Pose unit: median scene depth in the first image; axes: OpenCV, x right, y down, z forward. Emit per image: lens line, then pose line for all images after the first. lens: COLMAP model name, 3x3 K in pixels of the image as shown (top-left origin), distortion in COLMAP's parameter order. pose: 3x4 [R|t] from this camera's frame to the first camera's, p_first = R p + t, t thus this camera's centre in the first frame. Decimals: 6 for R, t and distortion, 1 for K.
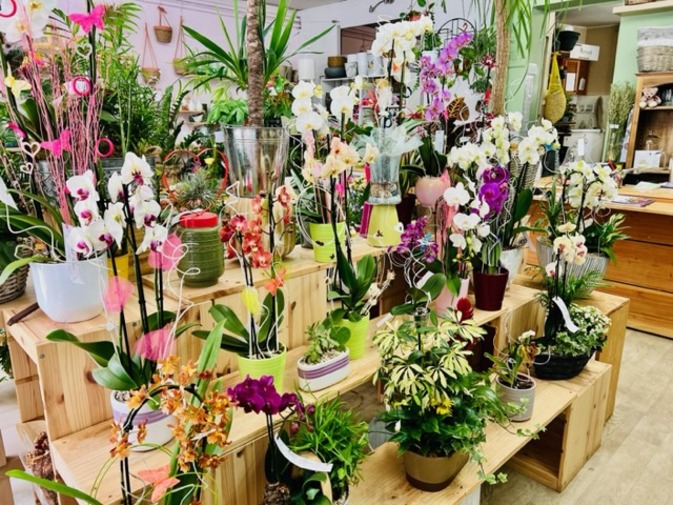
lens RADIAL K [[501.4, 0, 335.2], [0, 501.4, 252.3], [0, 0, 1]] dist [0.044246, -0.045505]
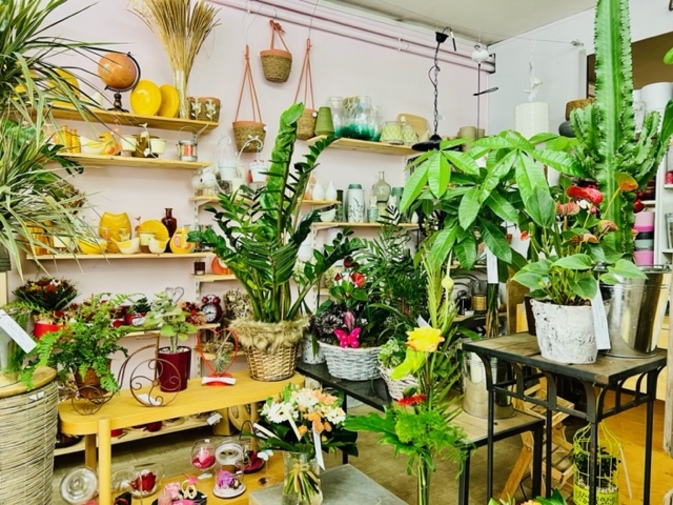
lens RADIAL K [[501.4, 0, 336.1], [0, 501.4, 253.4], [0, 0, 1]] dist [0.044246, -0.045505]
pose [[0.985163, -0.000603, -0.171618, -0.214501], [-0.036007, 0.977010, -0.210129, -0.143601], [0.167799, 0.213191, 0.962493, 0.622452]]
